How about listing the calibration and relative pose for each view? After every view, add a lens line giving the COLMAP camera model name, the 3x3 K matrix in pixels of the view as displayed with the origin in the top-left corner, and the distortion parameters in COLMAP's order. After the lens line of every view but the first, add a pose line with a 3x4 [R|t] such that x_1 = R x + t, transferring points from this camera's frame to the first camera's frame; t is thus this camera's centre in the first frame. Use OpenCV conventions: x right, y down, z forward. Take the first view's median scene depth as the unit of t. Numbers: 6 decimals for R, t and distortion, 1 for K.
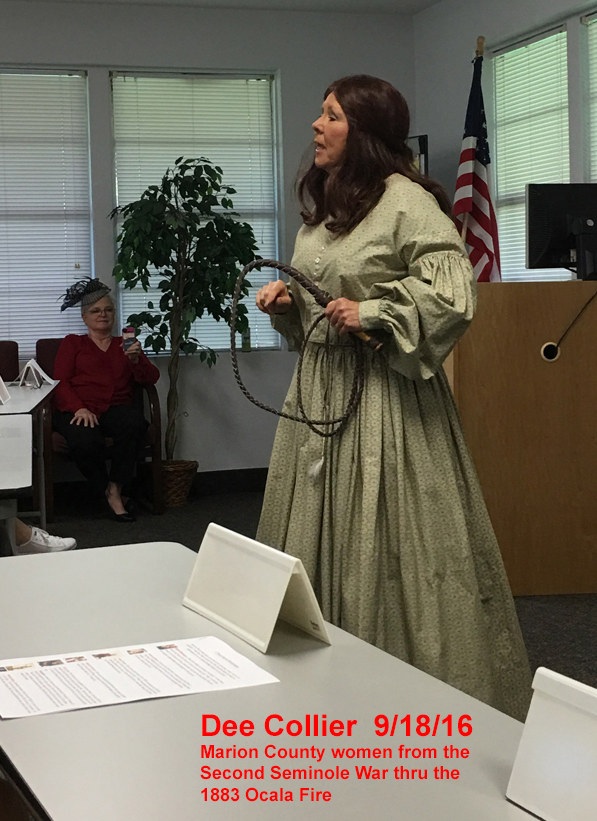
lens RADIAL K [[1526.2, 0, 298.5], [0, 1526.2, 410.1], [0, 0, 1]] dist [-0.129681, 0.000000]
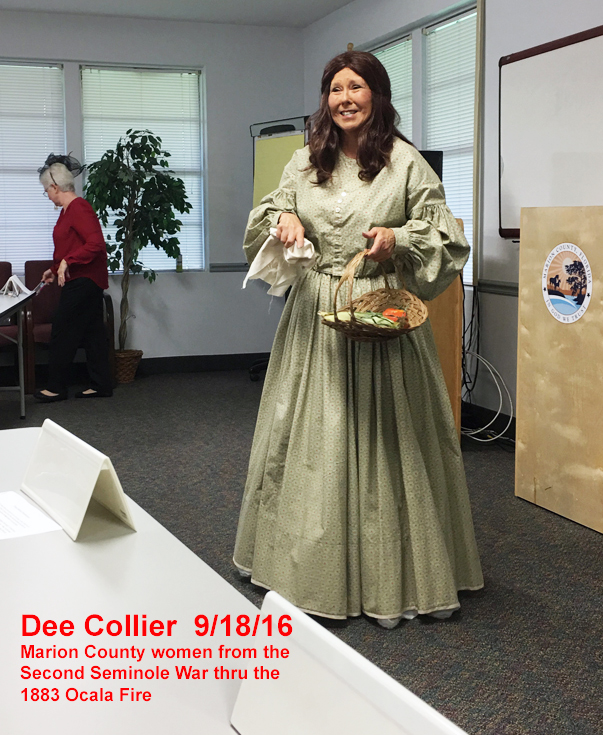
lens RADIAL K [[952.9, 0, 301.5], [0, 952.9, 366.9], [0, 0, 1]] dist [-0.088561, 0.000000]
pose [[0.999449, 0.013920, 0.030120, 0.053460], [-0.015706, 0.998081, 0.059897, -0.005766], [-0.029228, -0.060337, 0.997750, 0.130759]]
